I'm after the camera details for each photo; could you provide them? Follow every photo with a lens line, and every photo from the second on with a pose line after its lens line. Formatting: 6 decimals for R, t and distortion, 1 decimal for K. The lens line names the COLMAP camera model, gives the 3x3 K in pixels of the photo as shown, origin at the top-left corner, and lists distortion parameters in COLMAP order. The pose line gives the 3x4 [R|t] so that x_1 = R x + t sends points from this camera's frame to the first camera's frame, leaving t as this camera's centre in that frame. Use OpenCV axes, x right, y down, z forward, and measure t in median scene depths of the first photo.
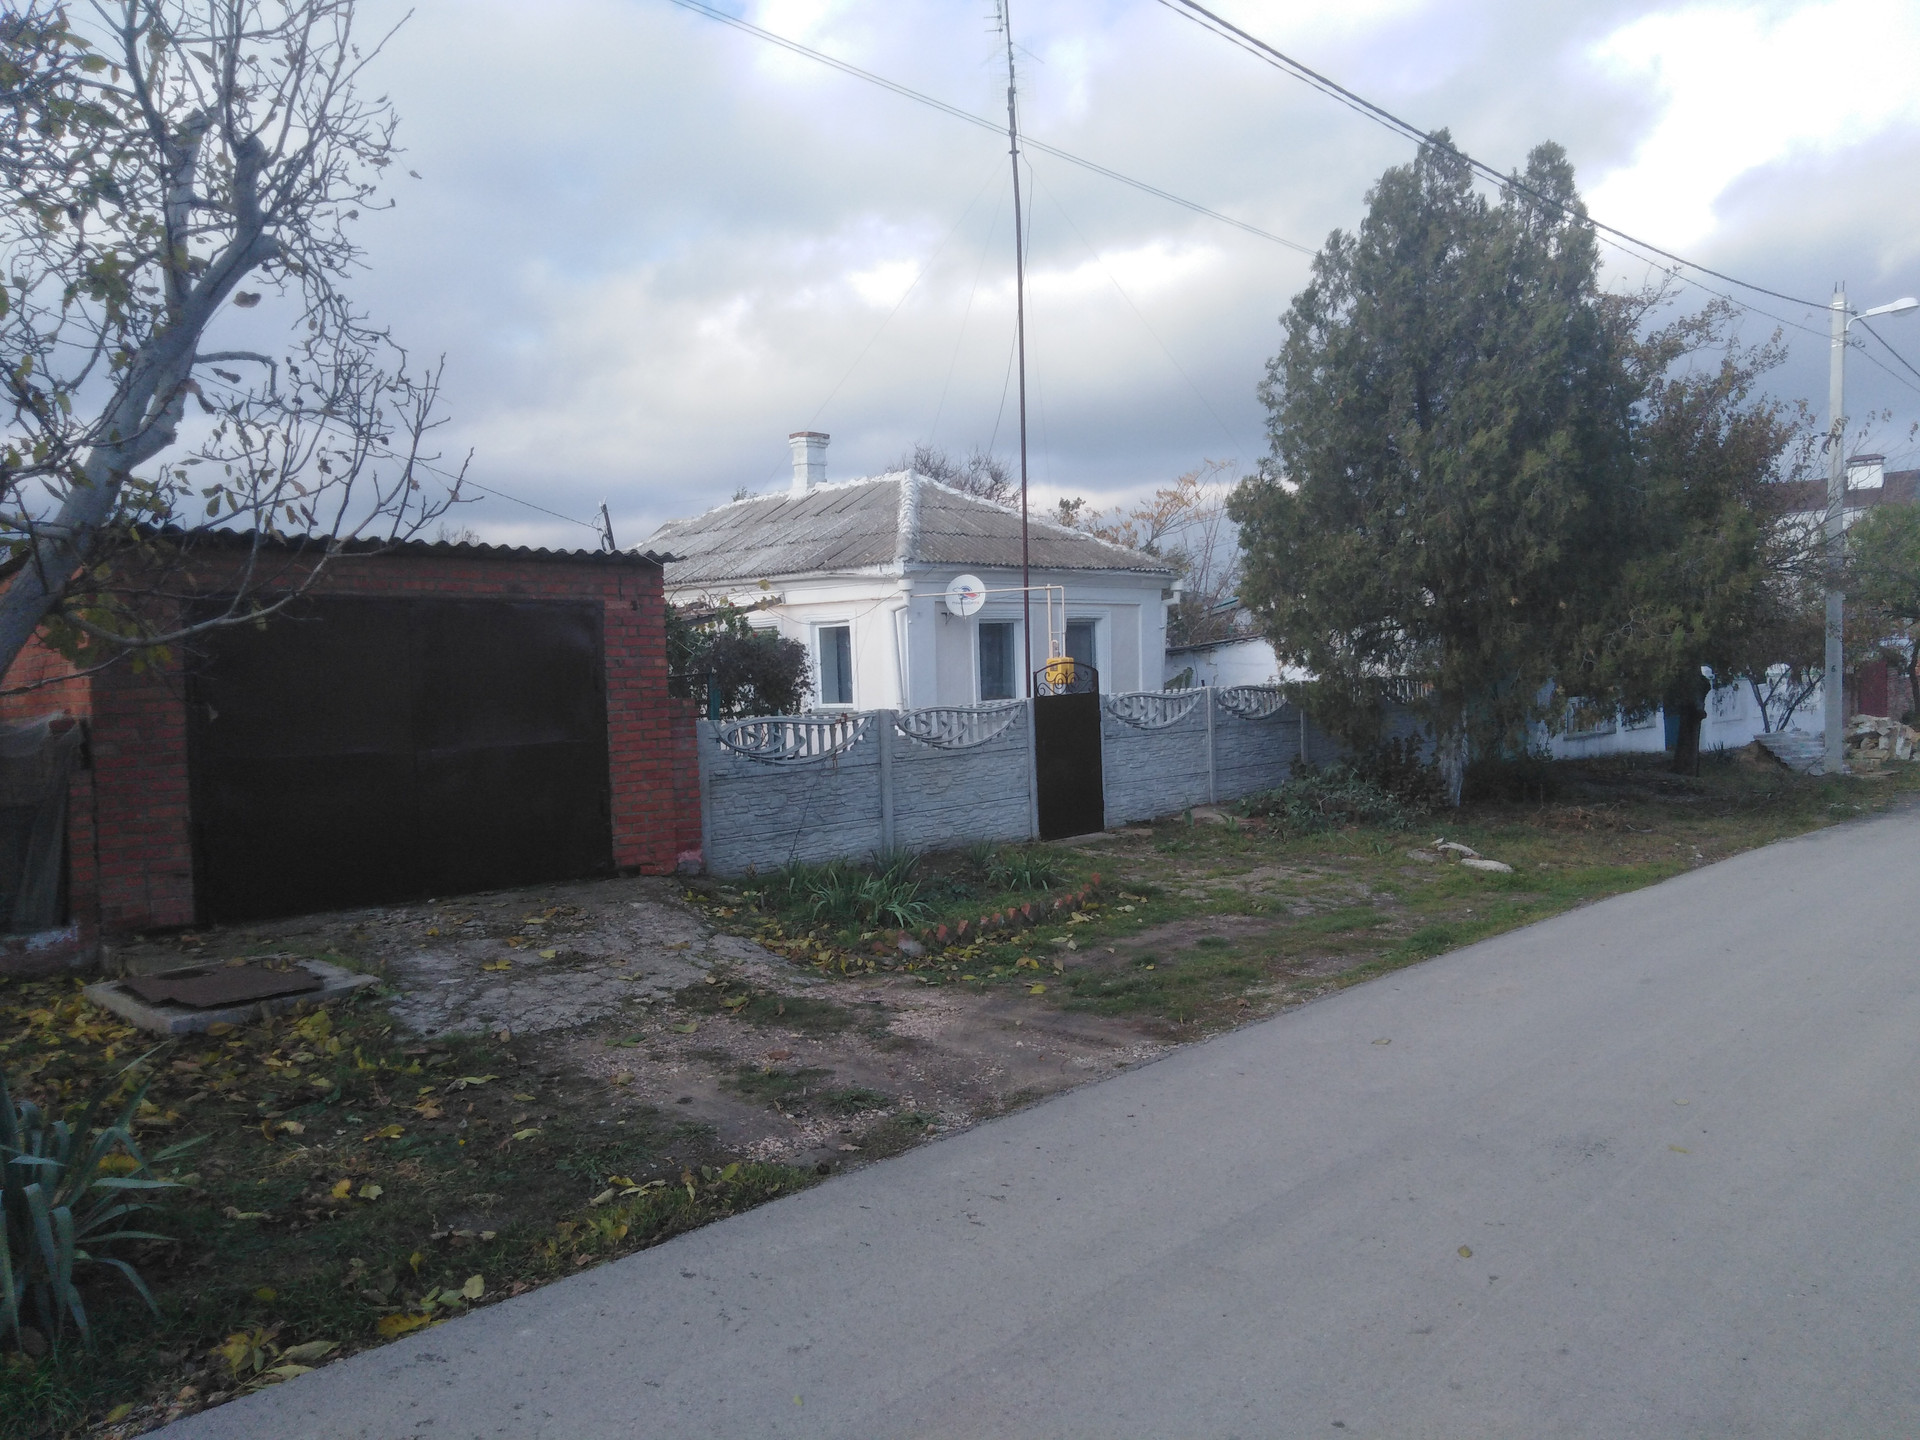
lens RADIAL K [[1436.9, 0, 958.3], [0, 1436.9, 724.4], [0, 0, 1]] dist [0.024075, -0.017386]
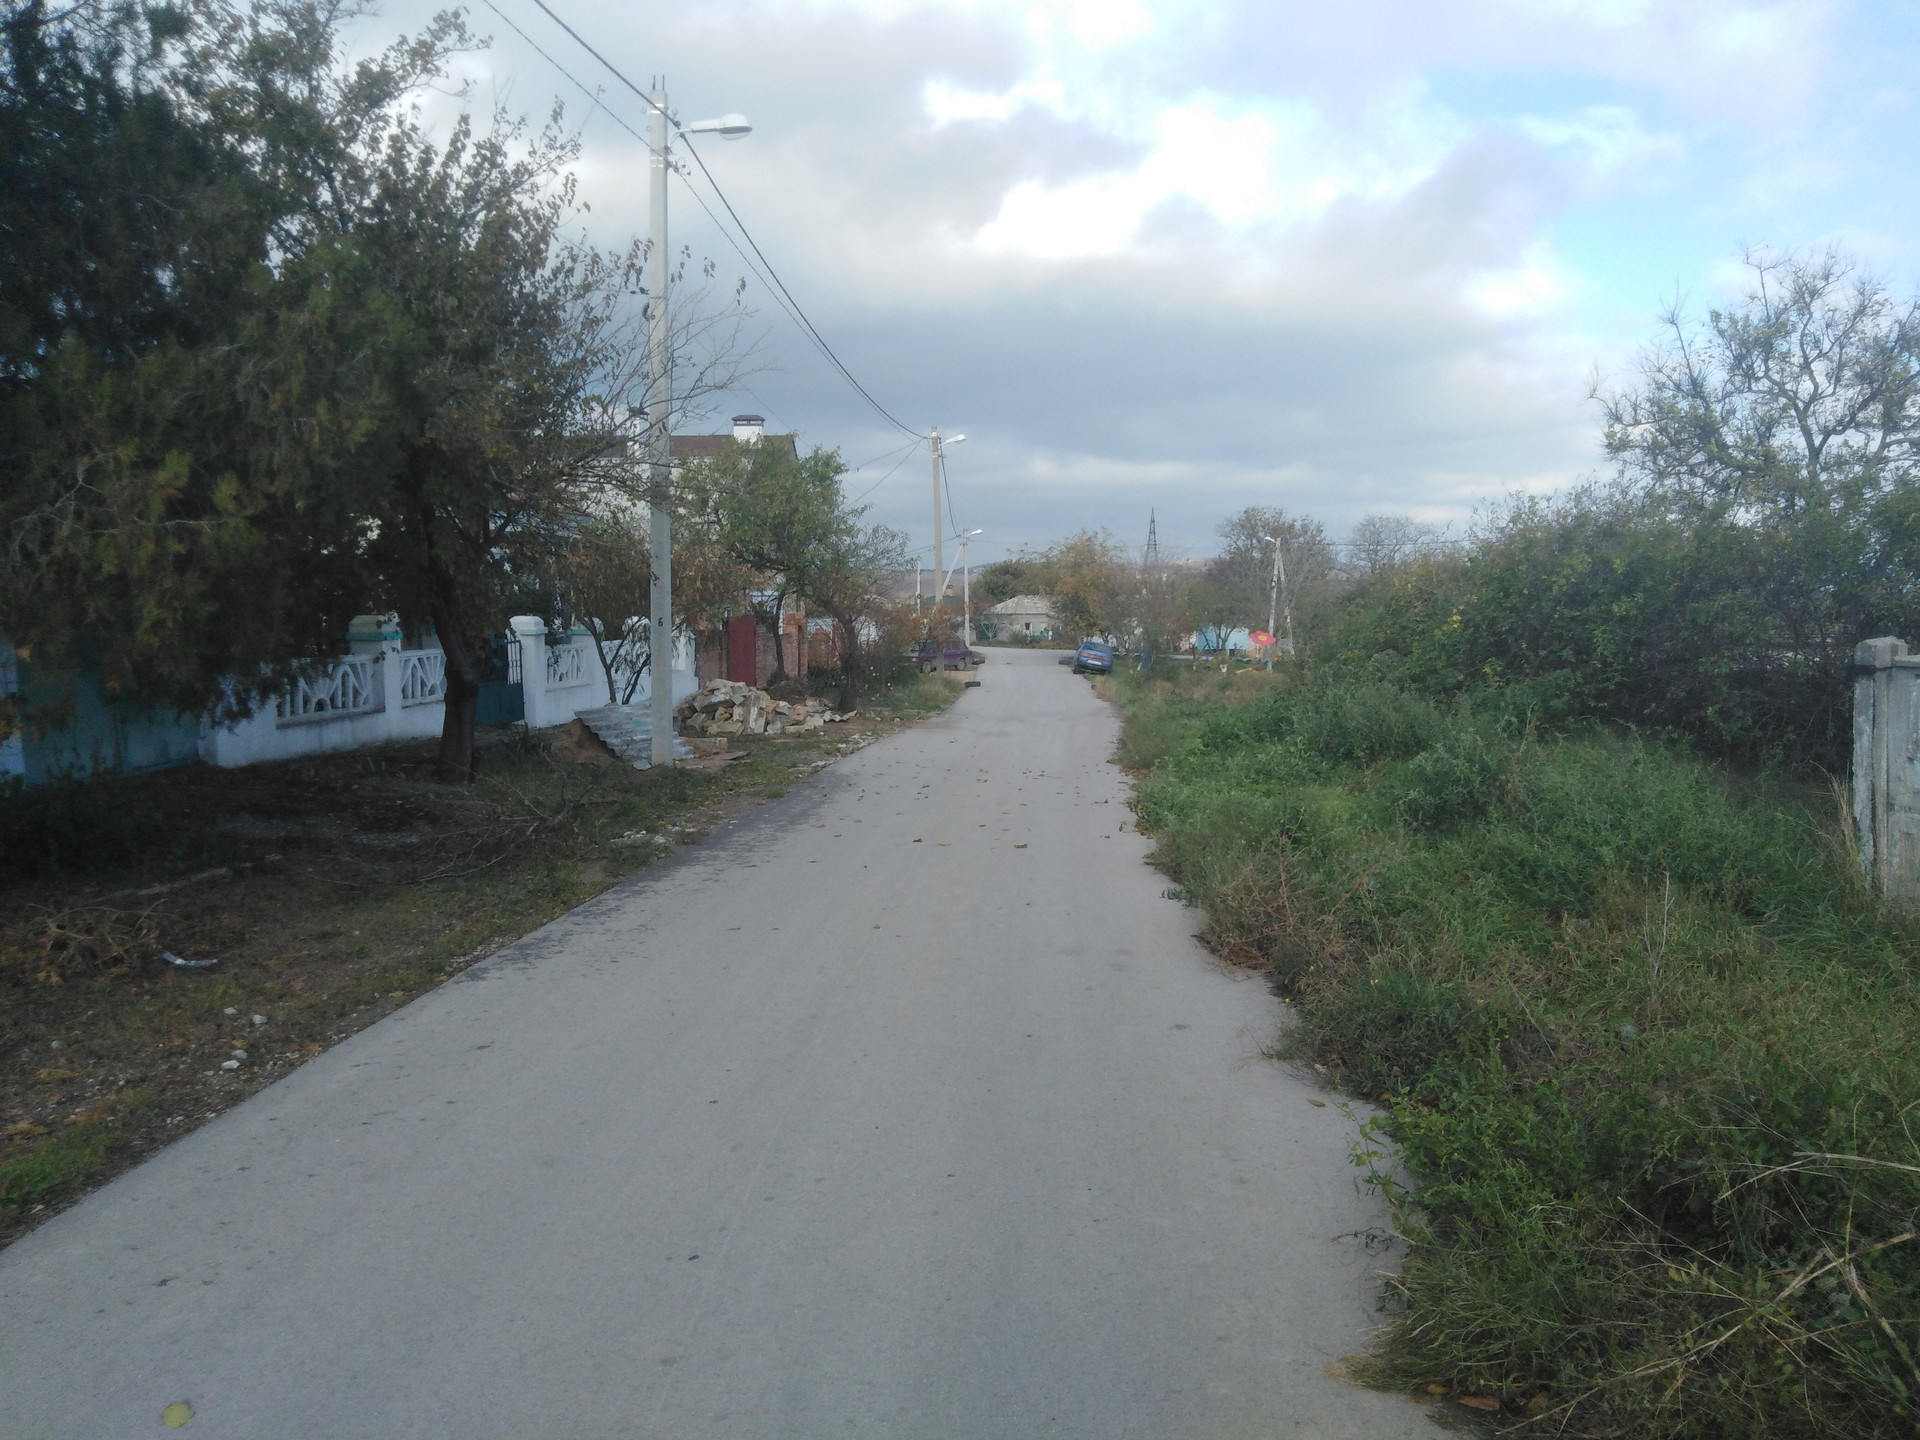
lens RADIAL K [[1436.9, 0, 958.2], [0, 1436.9, 720.1], [0, 0, 1]] dist [0.024075, -0.017386]
pose [[0.770135, -0.022658, 0.637478, 0.211742], [0.002223, 0.999458, 0.032838, -0.010347], [-0.637877, -0.023873, 0.769768, 0.284664]]
